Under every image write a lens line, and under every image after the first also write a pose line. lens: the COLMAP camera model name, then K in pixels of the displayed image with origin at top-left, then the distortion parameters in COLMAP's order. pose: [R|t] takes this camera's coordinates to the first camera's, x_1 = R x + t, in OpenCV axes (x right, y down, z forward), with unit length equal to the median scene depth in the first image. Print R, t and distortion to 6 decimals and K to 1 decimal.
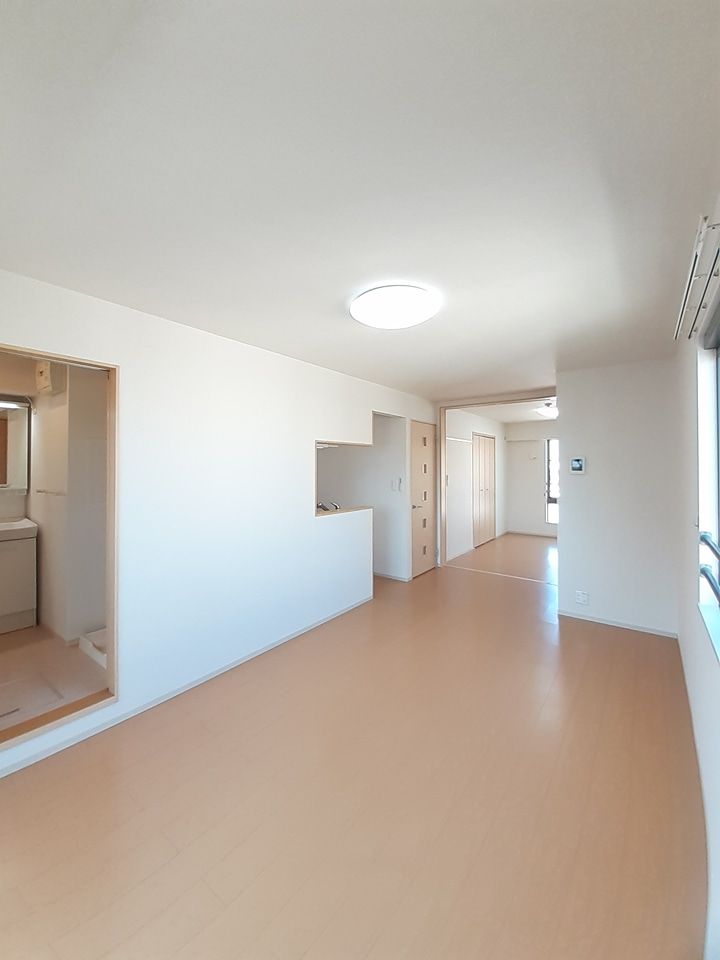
lens RADIAL K [[392.9, 0, 357.7], [0, 392.9, 483.7], [0, 0, 1]] dist [-0.002976, -0.000227]
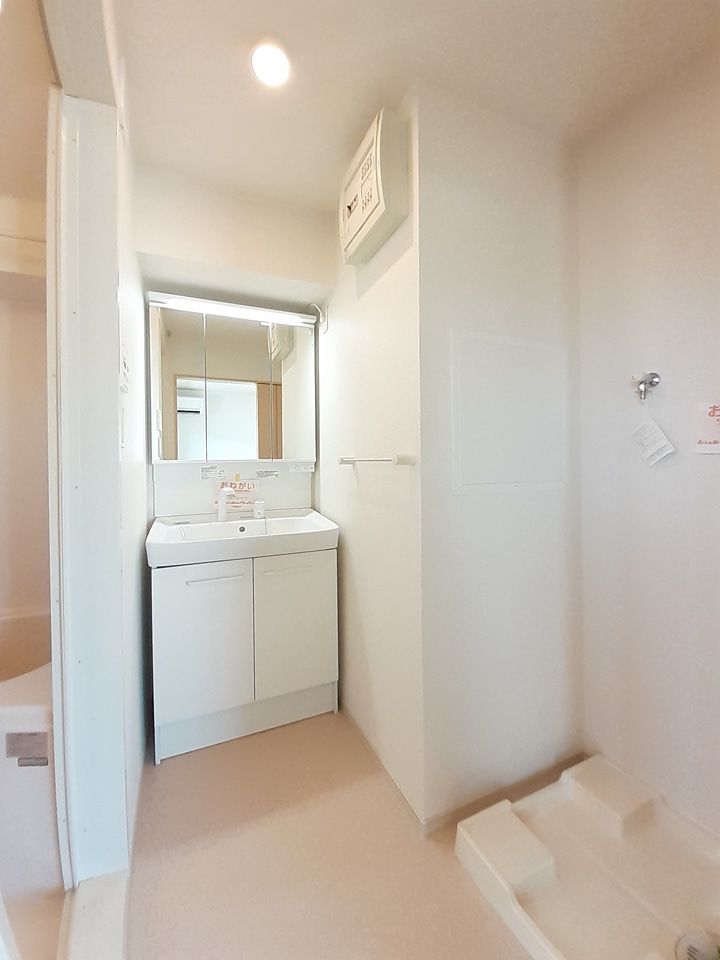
lens RADIAL K [[392.9, 0, 361.1], [0, 392.9, 478.8], [0, 0, 1]] dist [-0.002976, -0.000227]
pose [[0.880411, -0.000019, -0.474212, -0.529230], [0.008932, 0.999823, 0.016543, 0.032650], [0.474128, -0.018801, 0.880255, 0.538562]]
